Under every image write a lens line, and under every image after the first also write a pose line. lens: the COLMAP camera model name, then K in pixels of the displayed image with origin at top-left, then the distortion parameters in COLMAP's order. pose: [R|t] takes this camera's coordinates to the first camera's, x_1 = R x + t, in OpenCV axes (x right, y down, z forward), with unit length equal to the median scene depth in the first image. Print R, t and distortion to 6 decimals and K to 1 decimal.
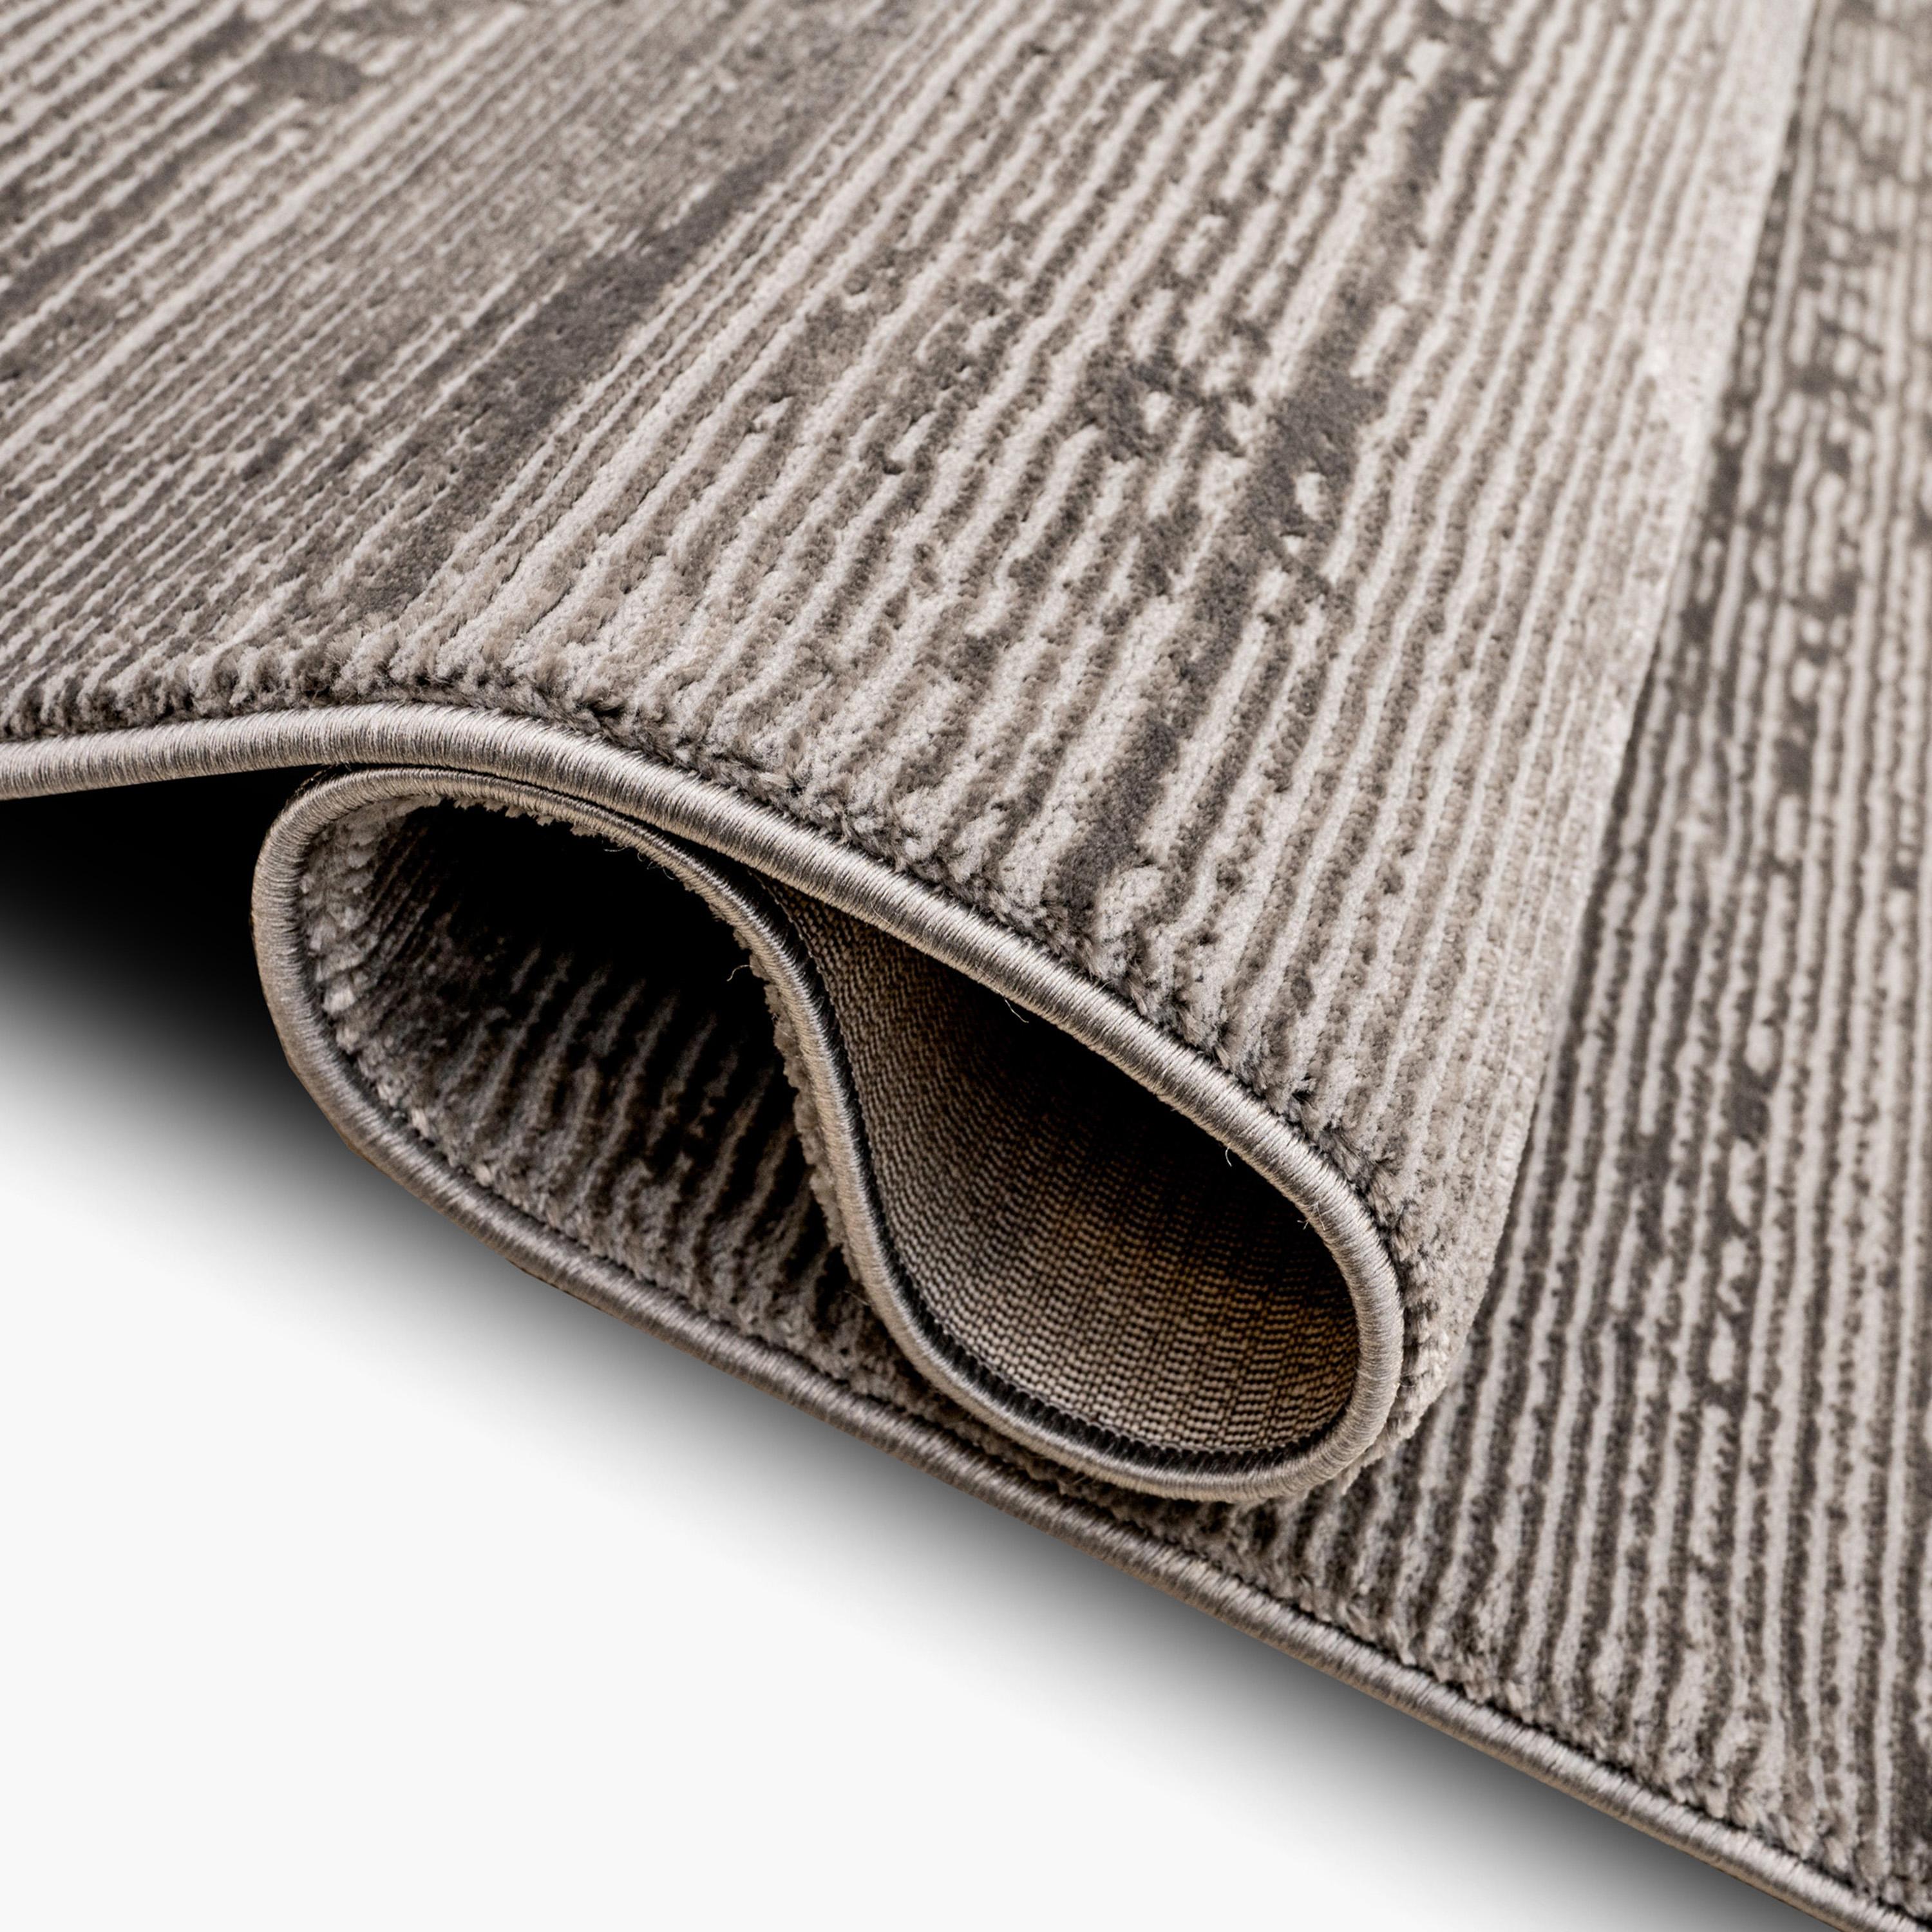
lens RADIAL K [[2681.7, 0, 966.0], [0, 2681.7, 966.0], [0, 0, 1]] dist [0.011313, -0.019416]
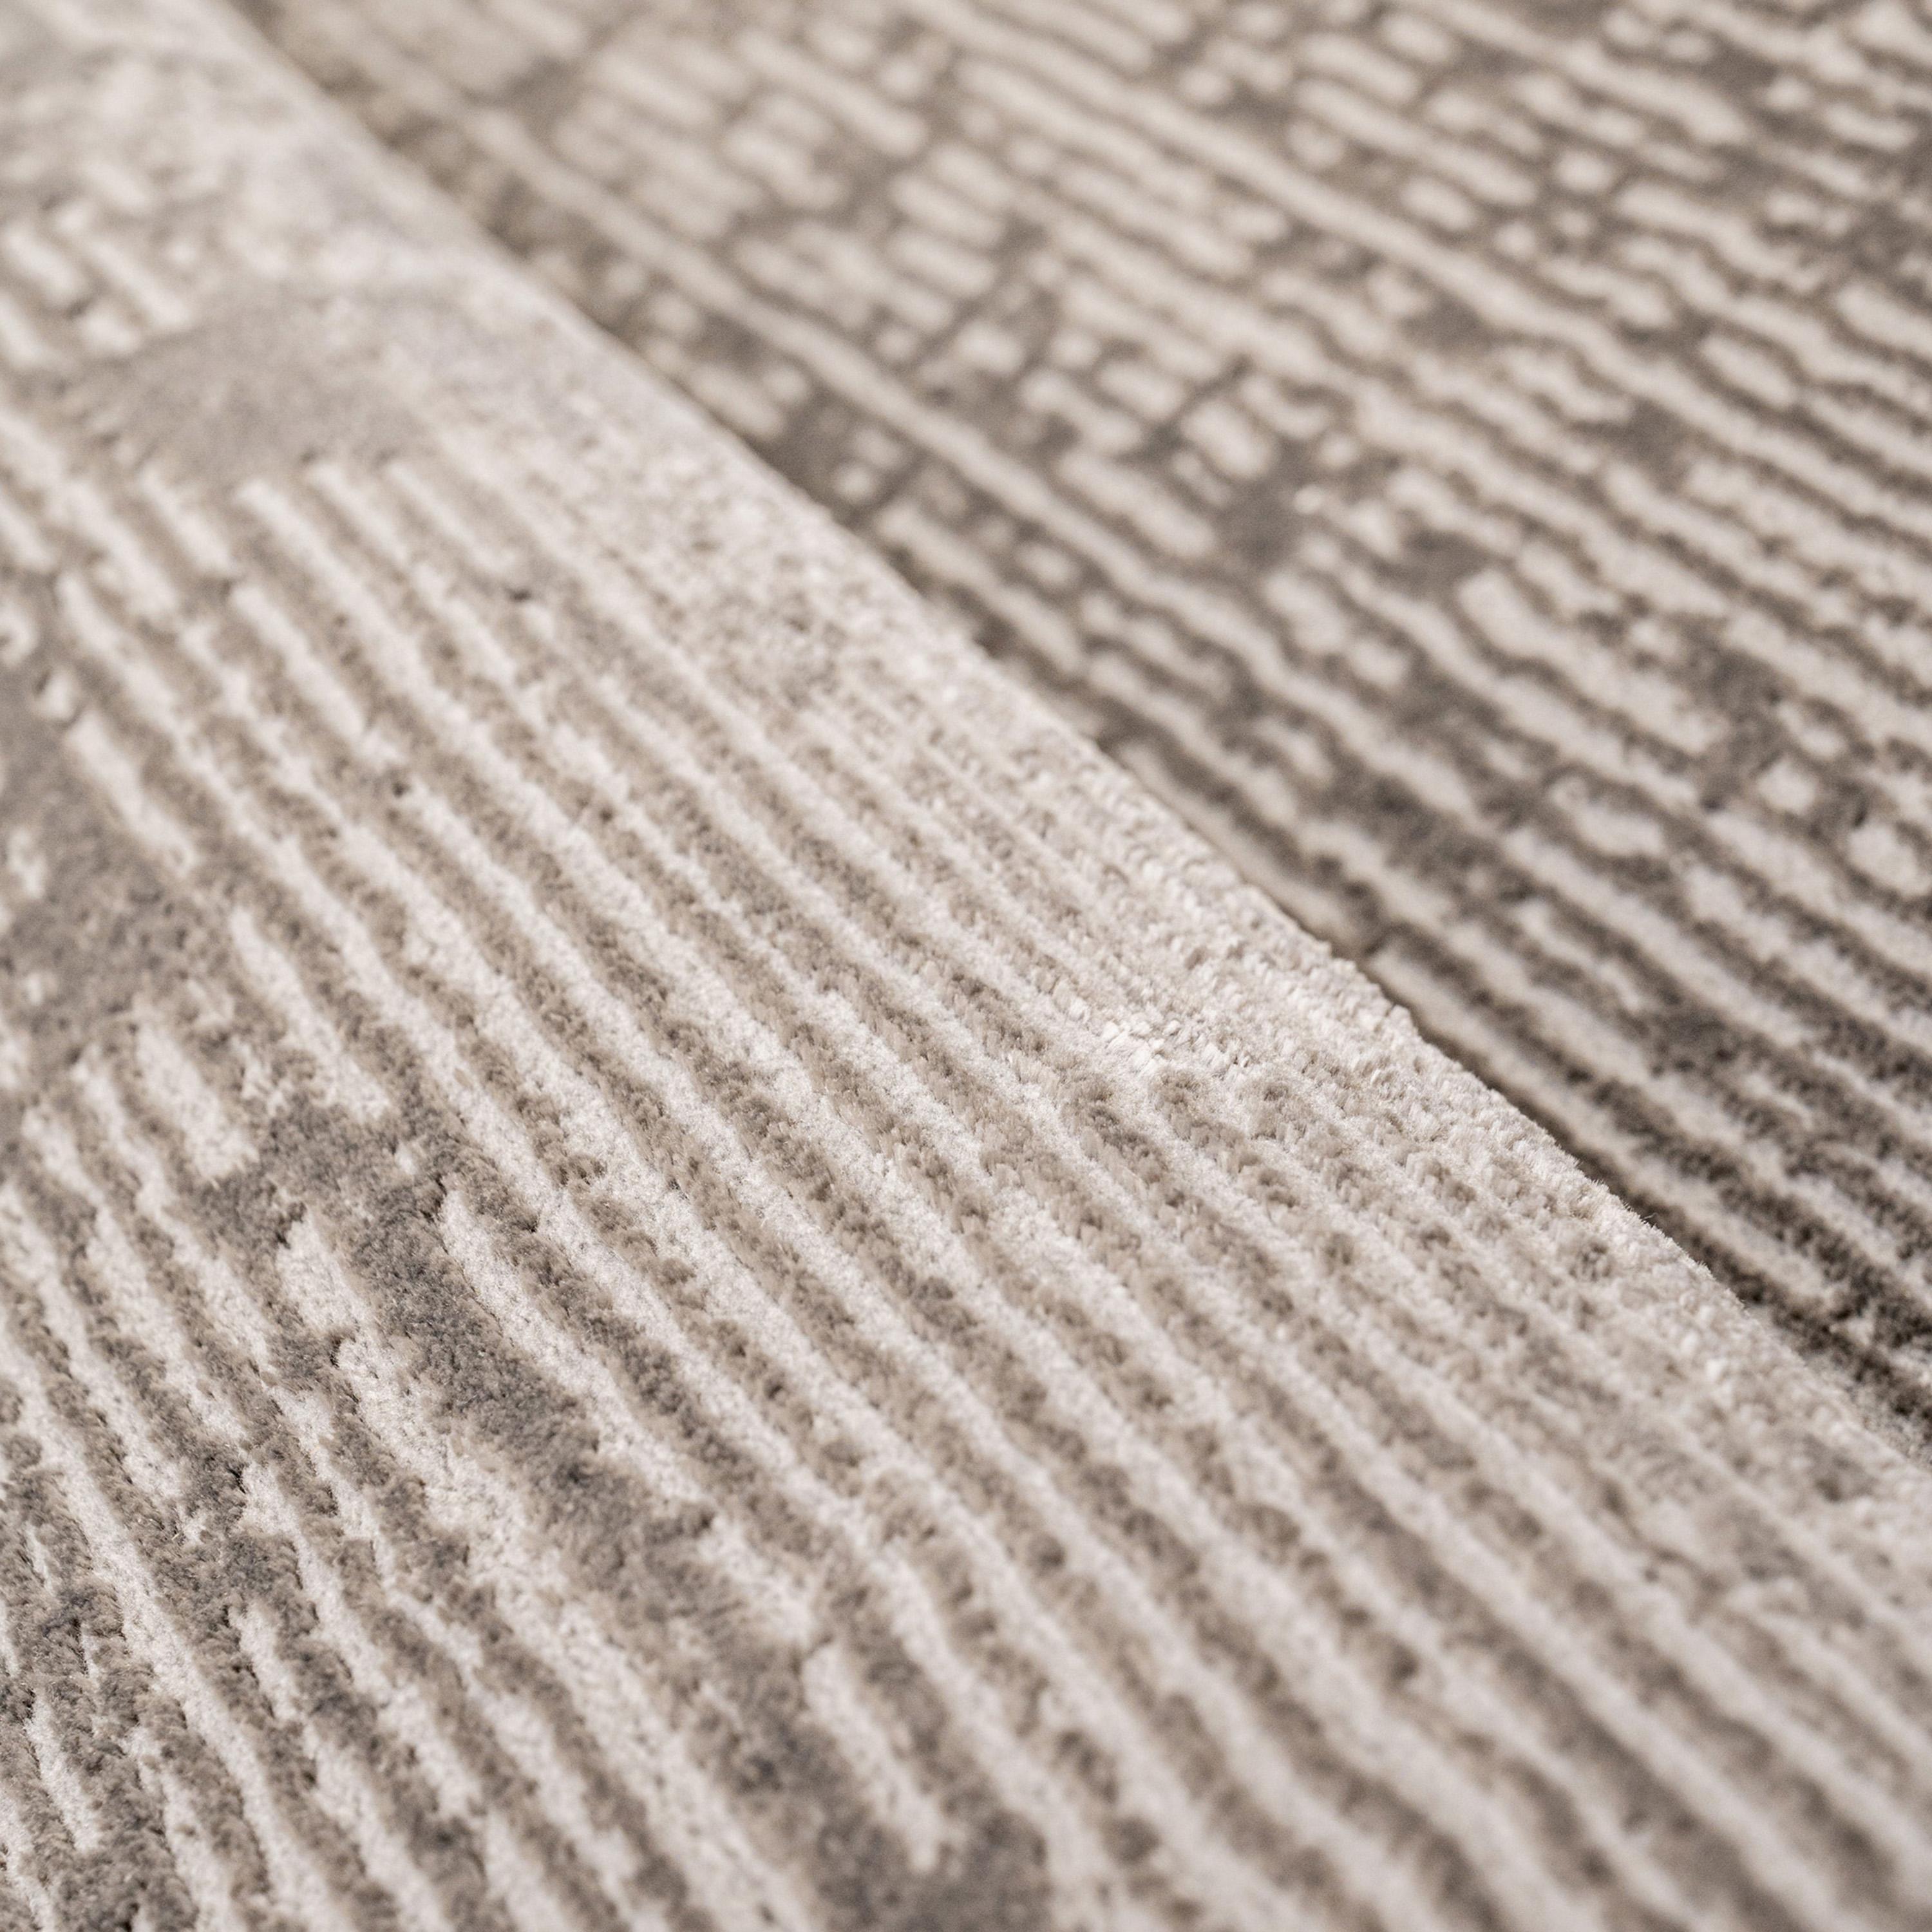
lens RADIAL K [[5516.7, 0, 966.0], [0, 5516.7, 966.0], [0, 0, 1]] dist [0.003731, -0.471241]
pose [[0.362543, -0.925489, 0.109689, 0.161814], [0.924601, 0.342410, -0.166939, -0.103790], [0.116941, 0.161941, 0.979847, 0.101771]]
